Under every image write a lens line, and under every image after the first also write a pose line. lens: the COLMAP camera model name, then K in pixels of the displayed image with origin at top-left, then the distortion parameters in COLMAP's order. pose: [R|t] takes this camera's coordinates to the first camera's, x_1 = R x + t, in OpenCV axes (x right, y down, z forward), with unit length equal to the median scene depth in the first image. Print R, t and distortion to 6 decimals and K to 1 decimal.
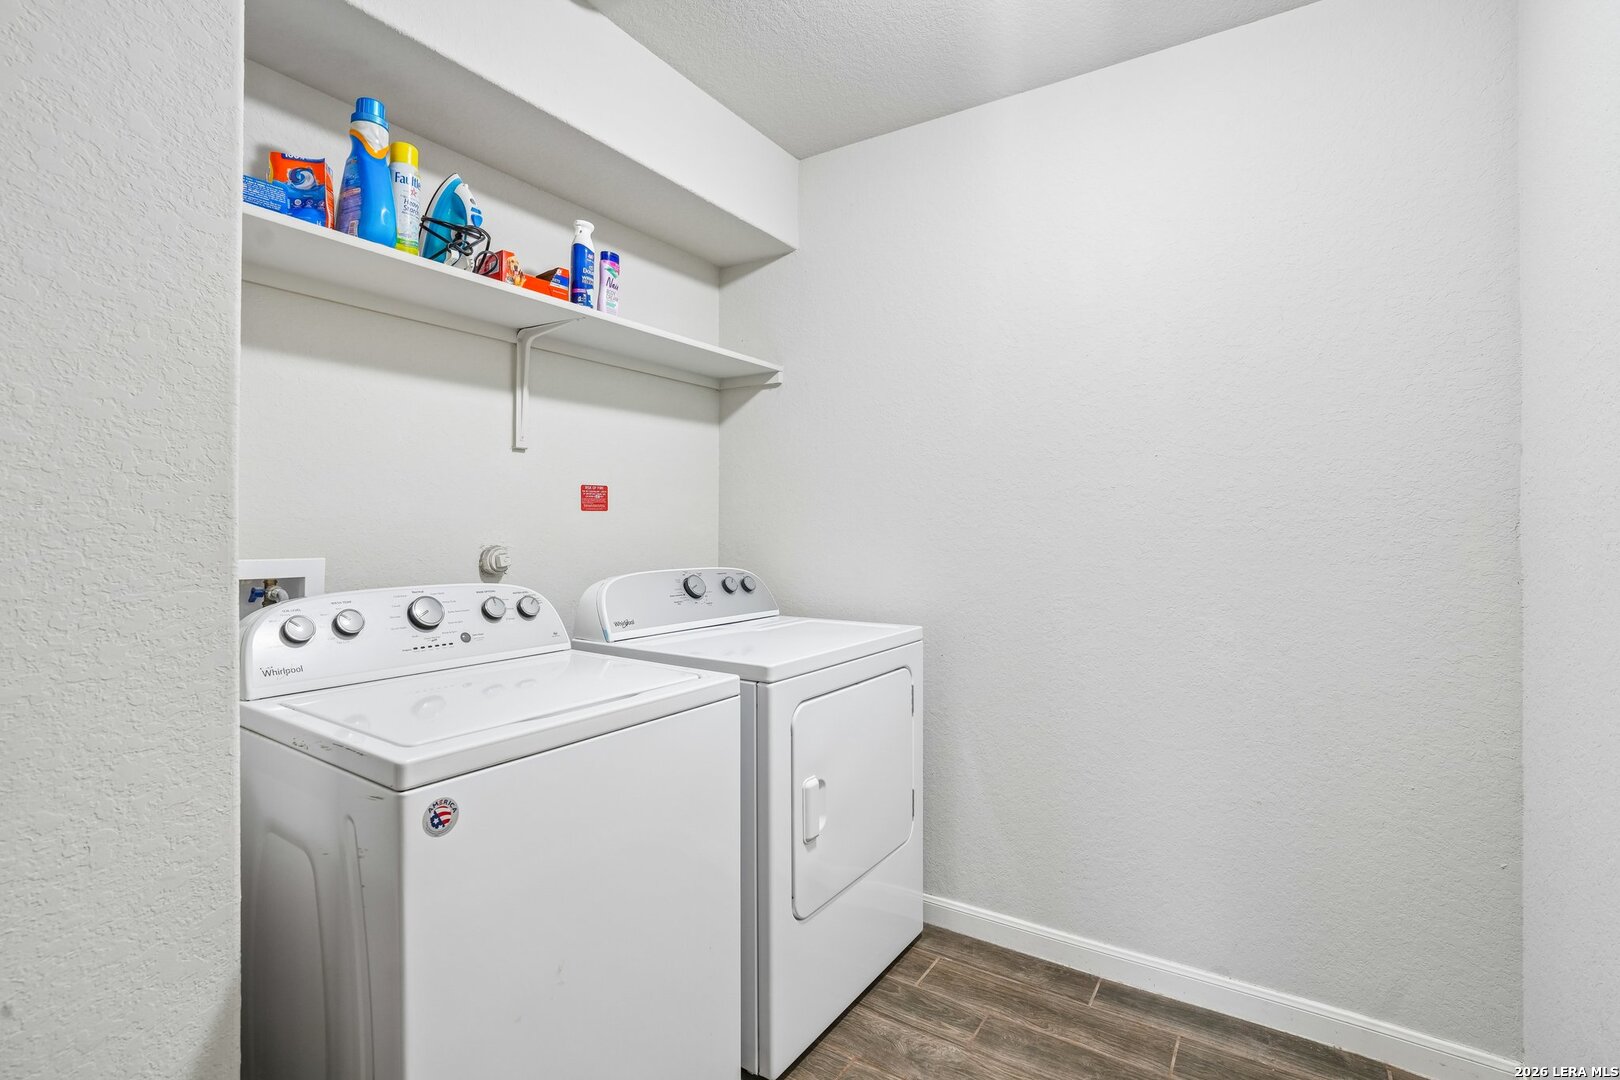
lens RADIAL K [[749.4, 0, 808.5], [0, 749.4, 531.1], [0, 0, 1]] dist [-0.055244, 0.026177]
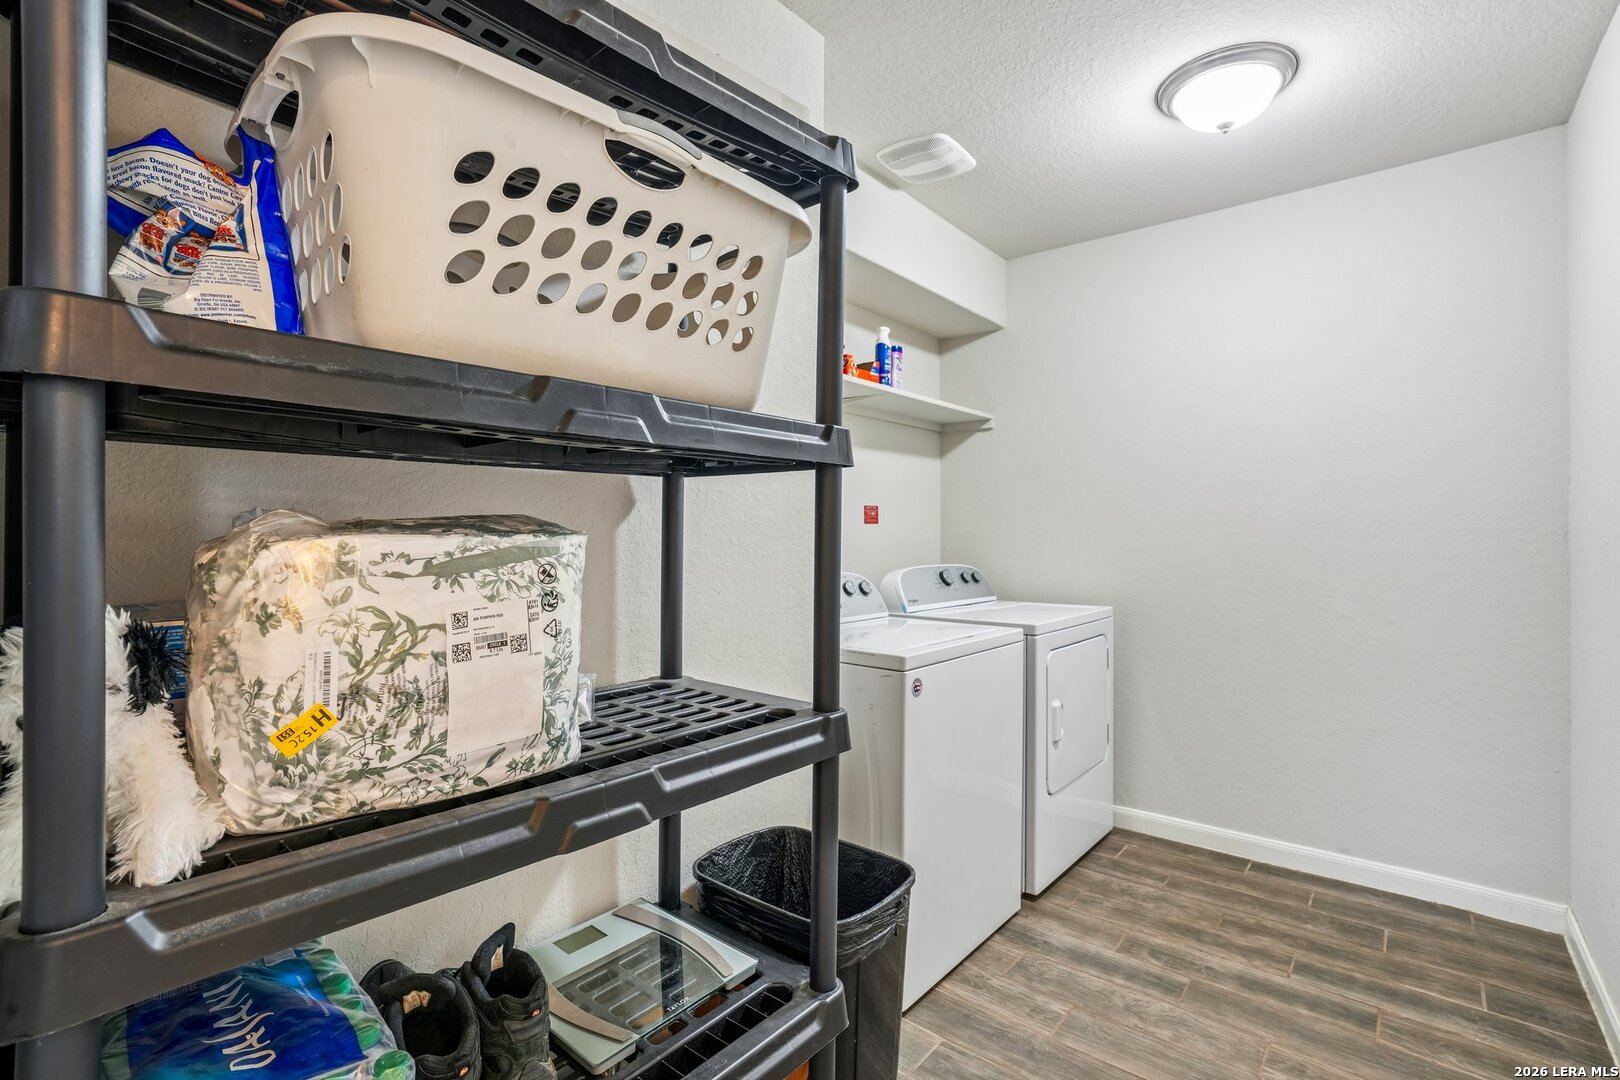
lens RADIAL K [[744.9, 0, 806.0], [0, 744.9, 538.3], [0, 0, 1]] dist [-0.056395, 0.025627]
pose [[0.993191, -0.000258, -0.116495, -0.272443], [0.000056, 0.999998, -0.001732, 0.003186], [0.116495, 0.001714, 0.993190, -0.456569]]
